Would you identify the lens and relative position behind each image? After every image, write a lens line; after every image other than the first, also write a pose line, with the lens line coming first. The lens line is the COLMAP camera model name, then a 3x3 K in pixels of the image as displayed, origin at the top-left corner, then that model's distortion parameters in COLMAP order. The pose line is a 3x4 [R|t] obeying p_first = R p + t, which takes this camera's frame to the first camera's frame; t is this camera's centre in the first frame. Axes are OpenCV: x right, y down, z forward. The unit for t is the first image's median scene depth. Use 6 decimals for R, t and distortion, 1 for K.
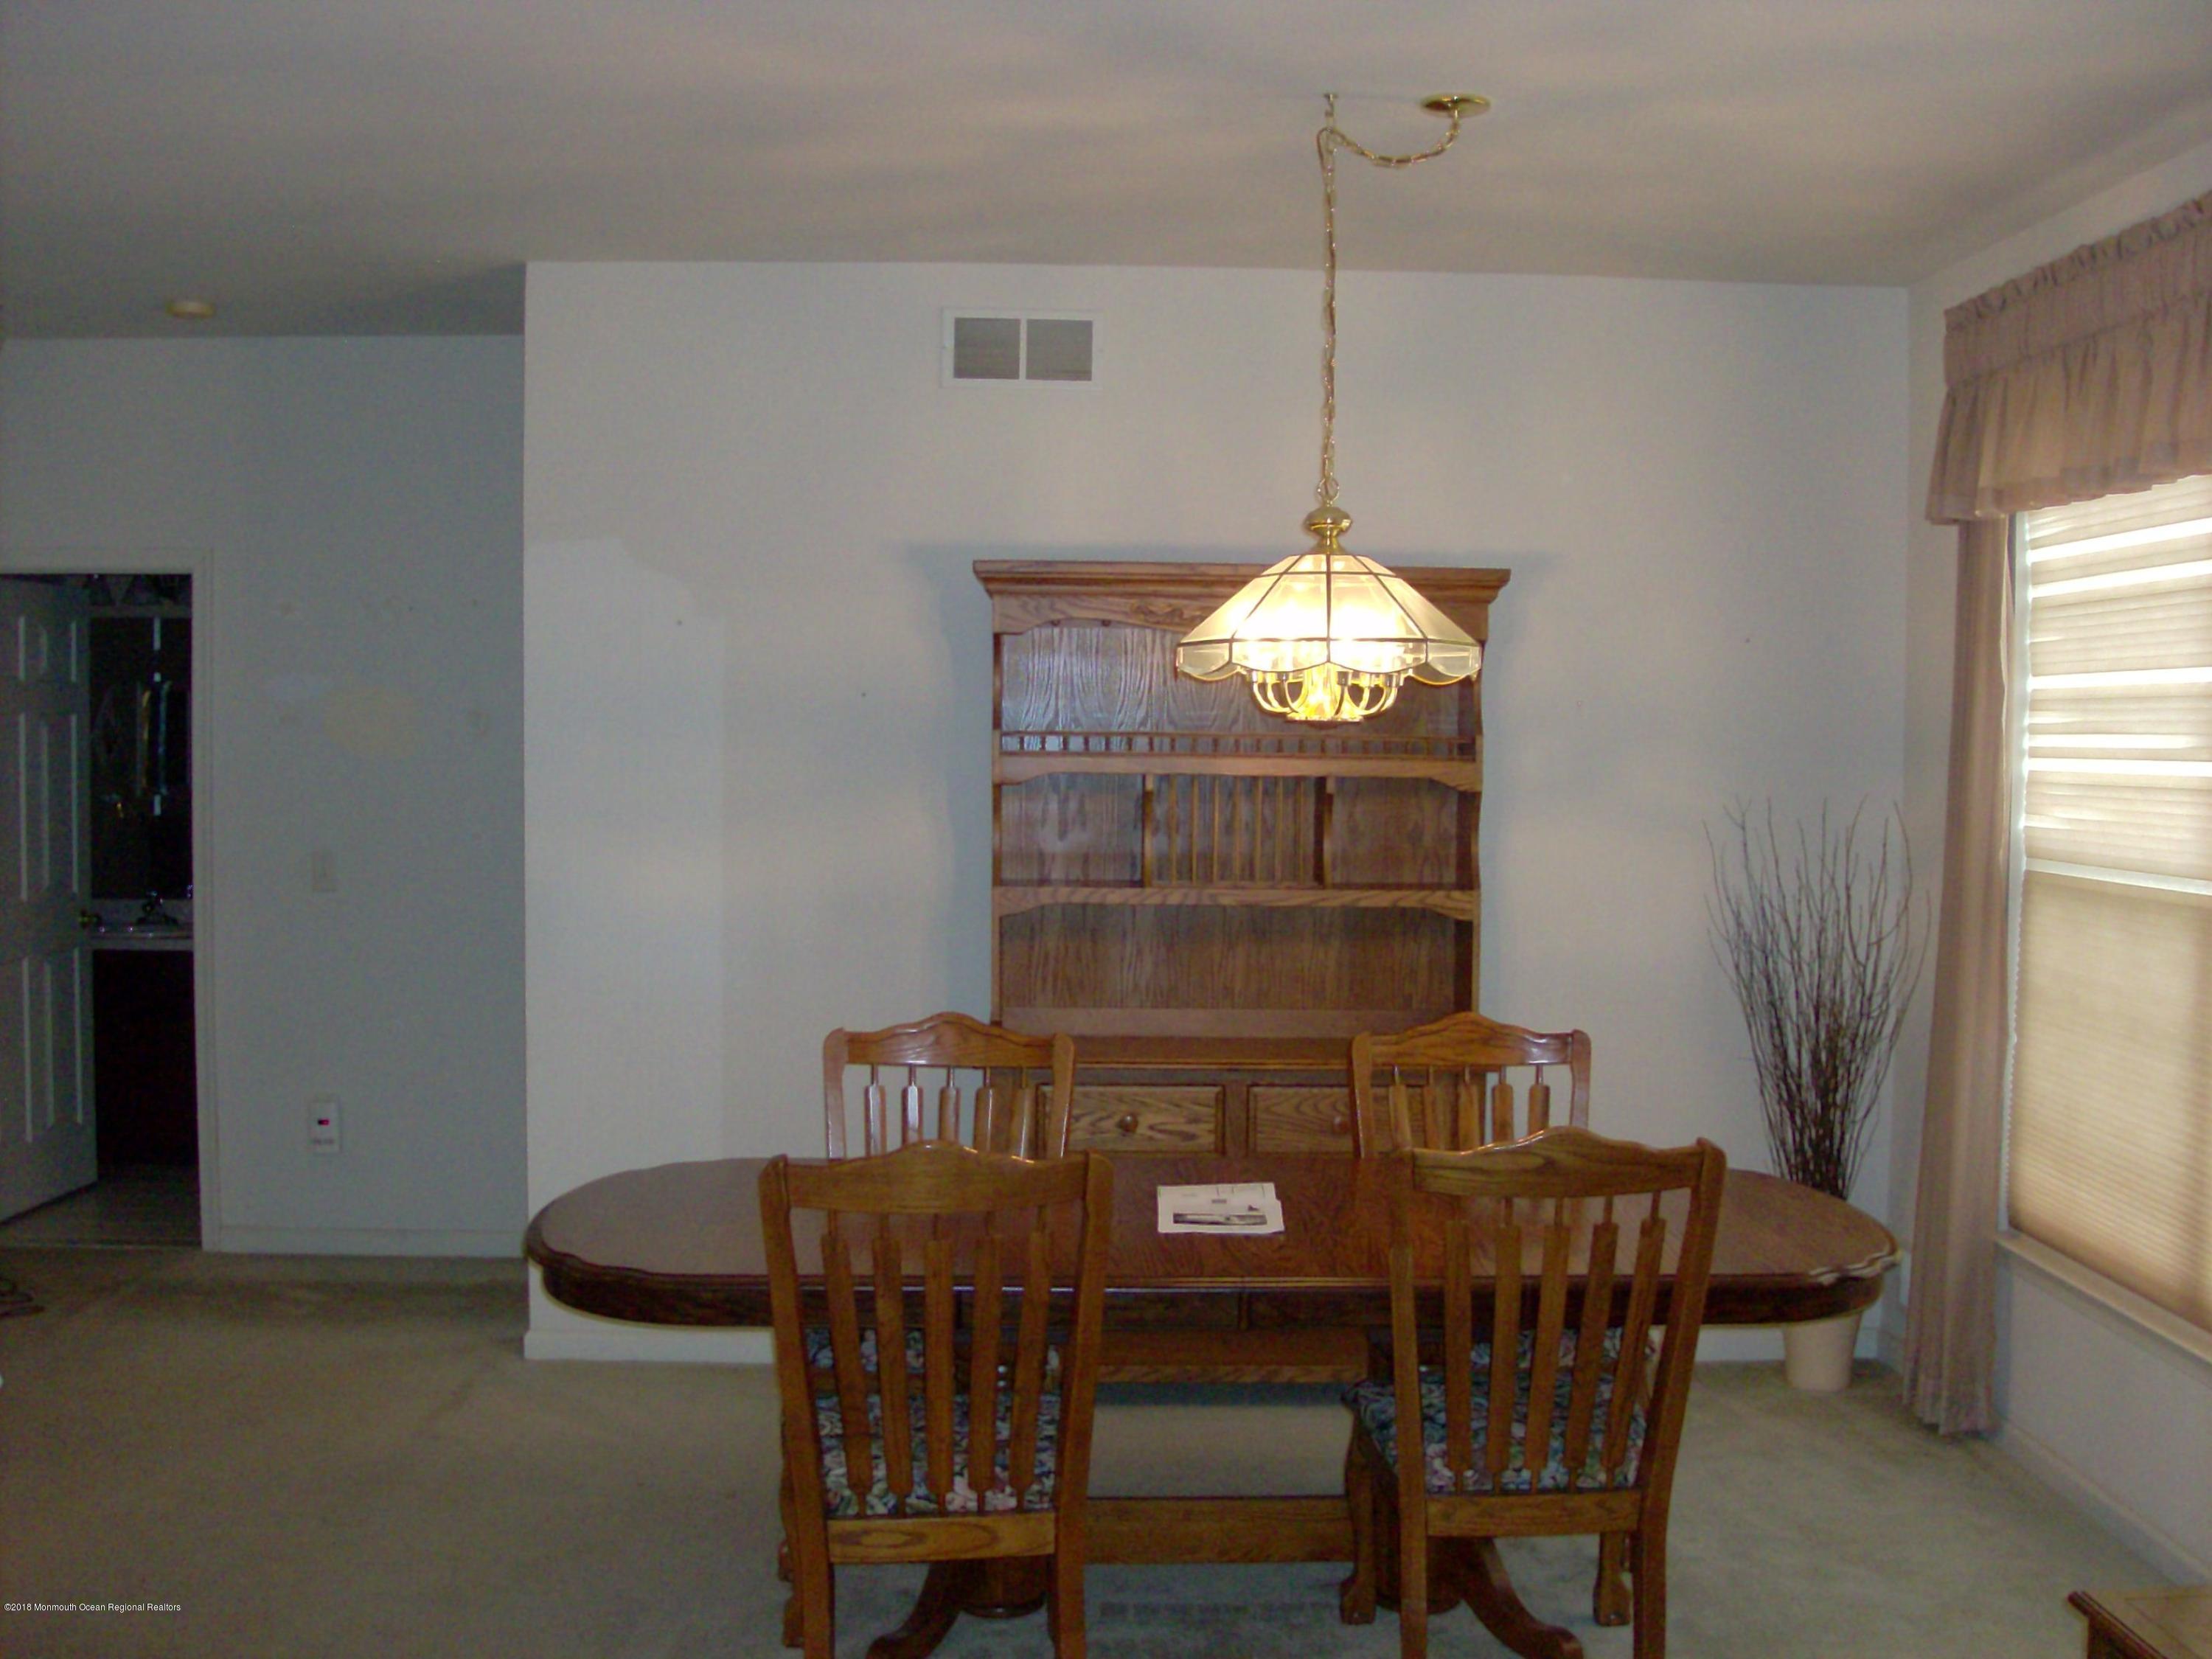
lens RADIAL K [[2362.7, 0, 1106.0], [0, 2362.7, 829.5], [0, 0, 1]] dist [-0.121676, -0.010787]
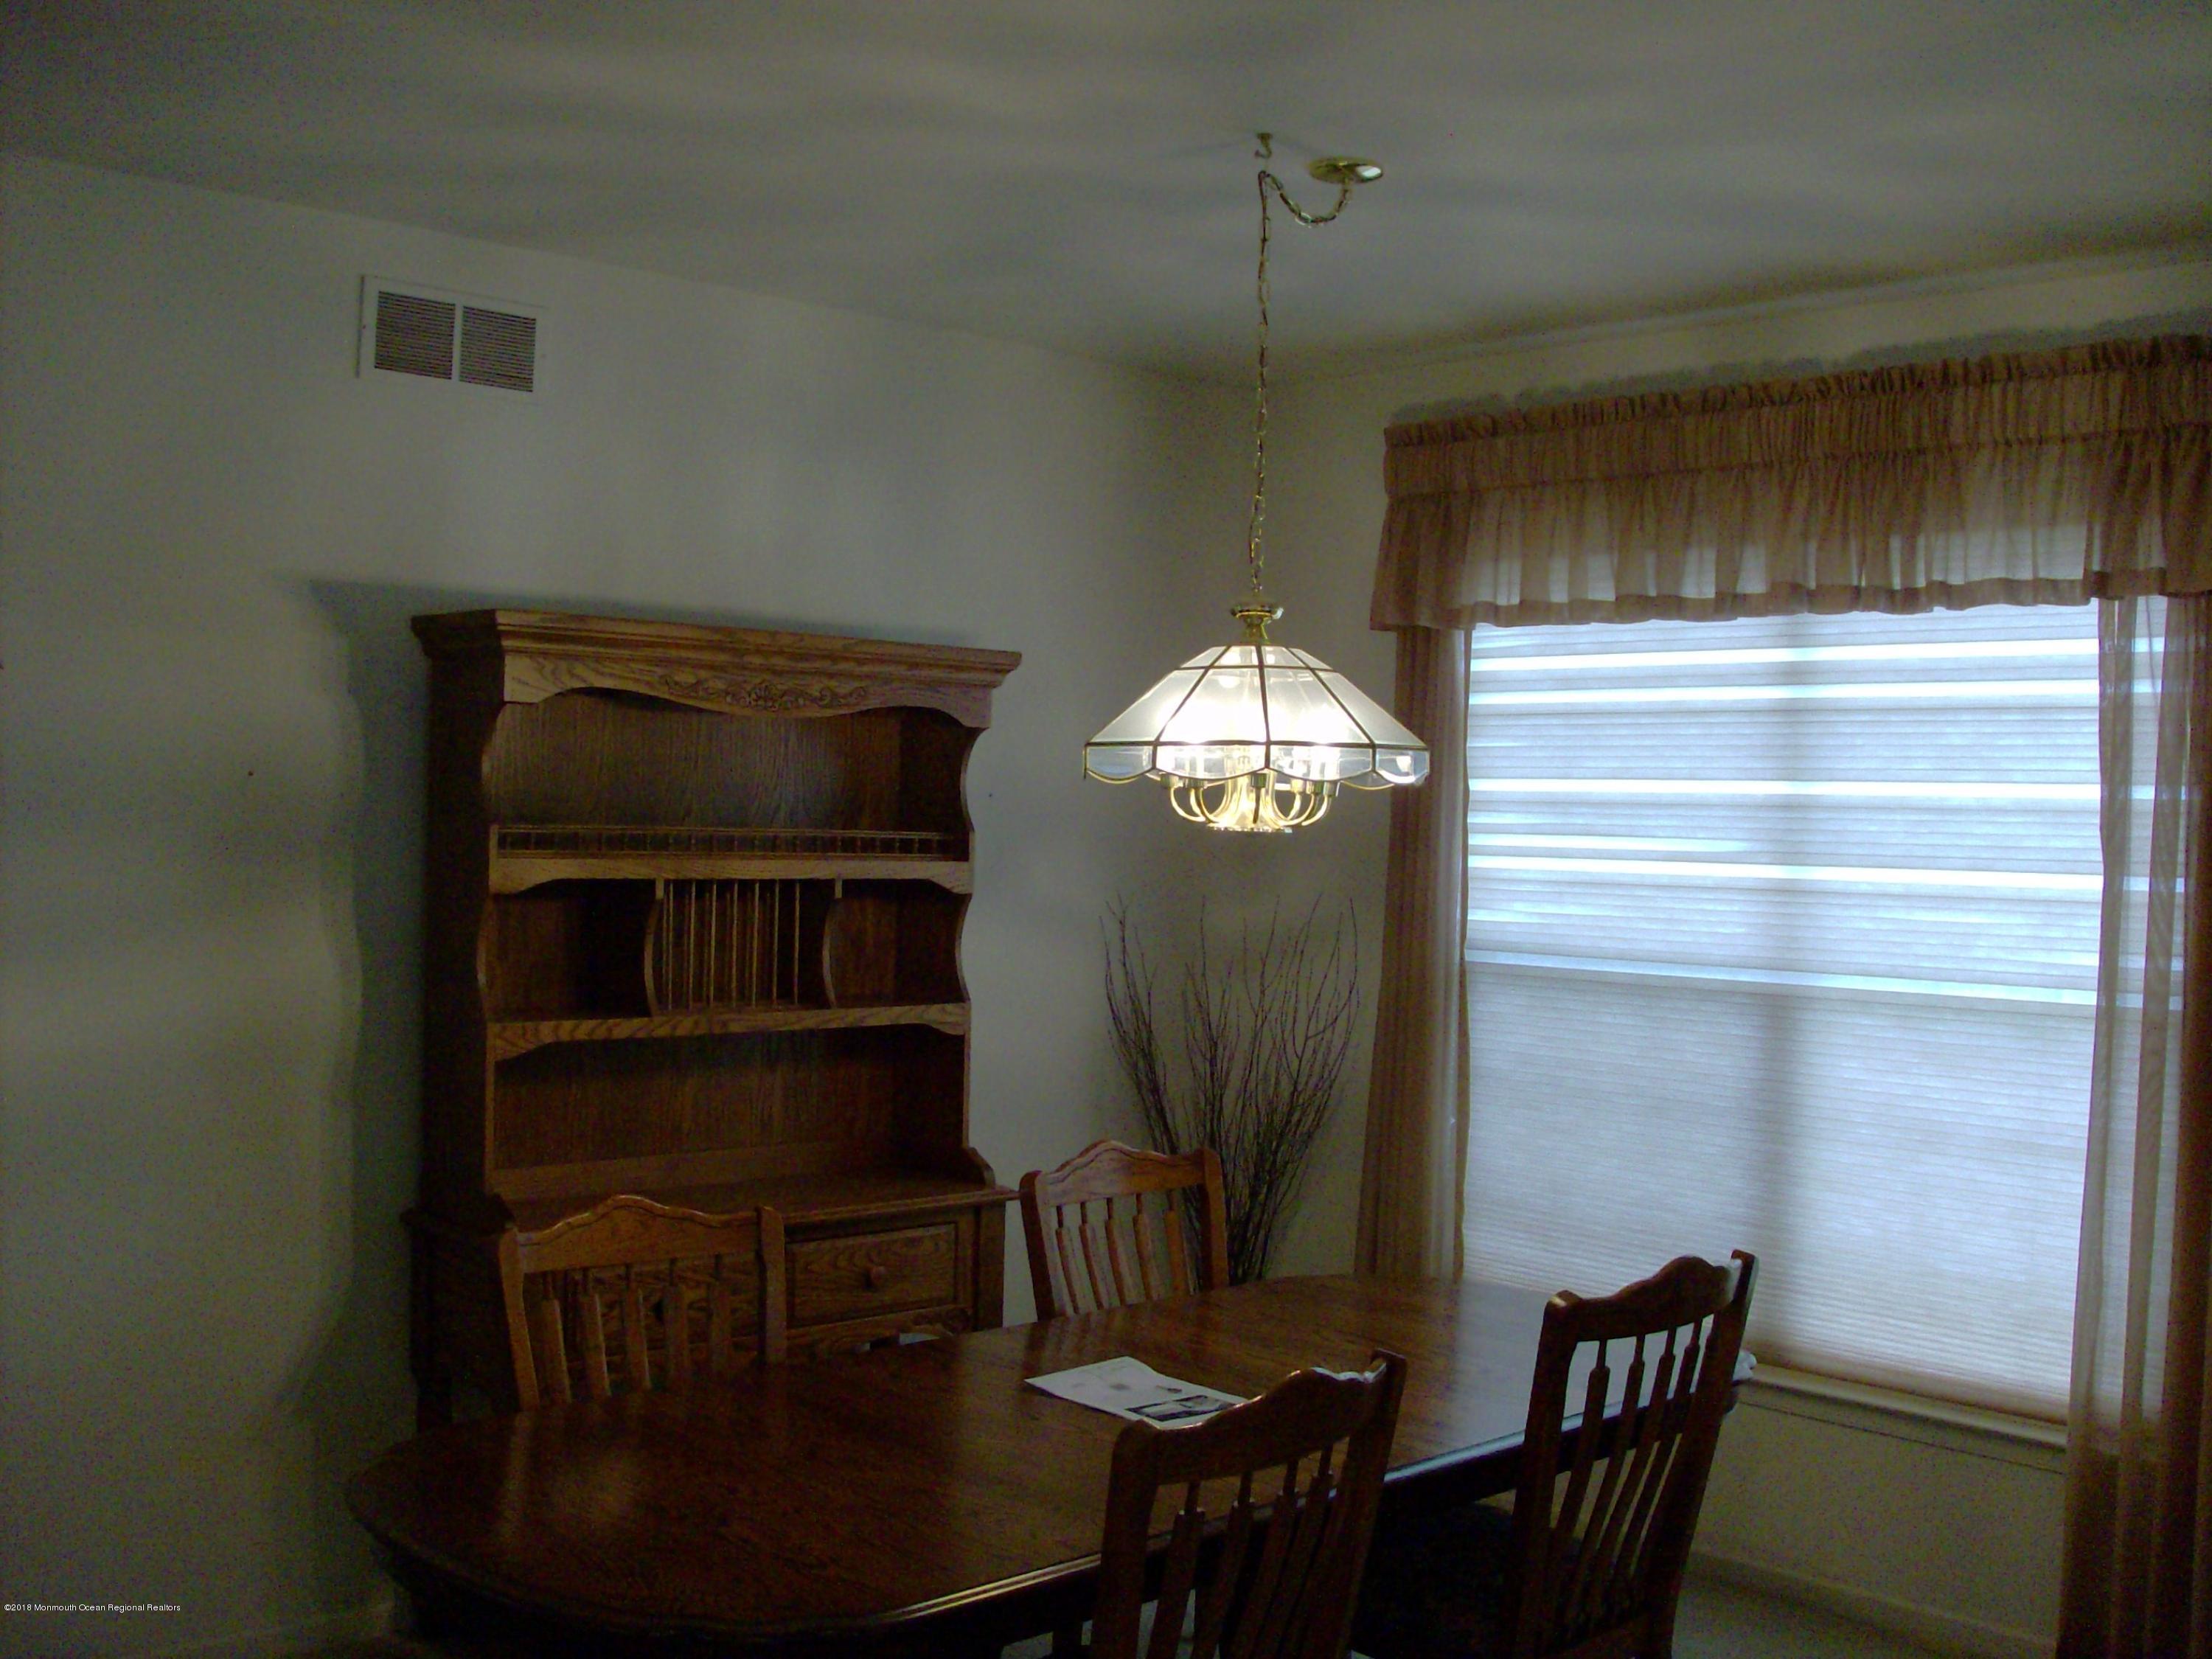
lens RADIAL K [[2362.7, 0, 1106.0], [0, 2362.7, 829.5], [0, 0, 1]] dist [-0.121676, -0.010787]
pose [[0.742631, 0.001408, 0.669699, -0.440106], [0.012805, 0.999785, -0.016301, -0.026633], [-0.669578, 0.020681, 0.742454, 0.300841]]
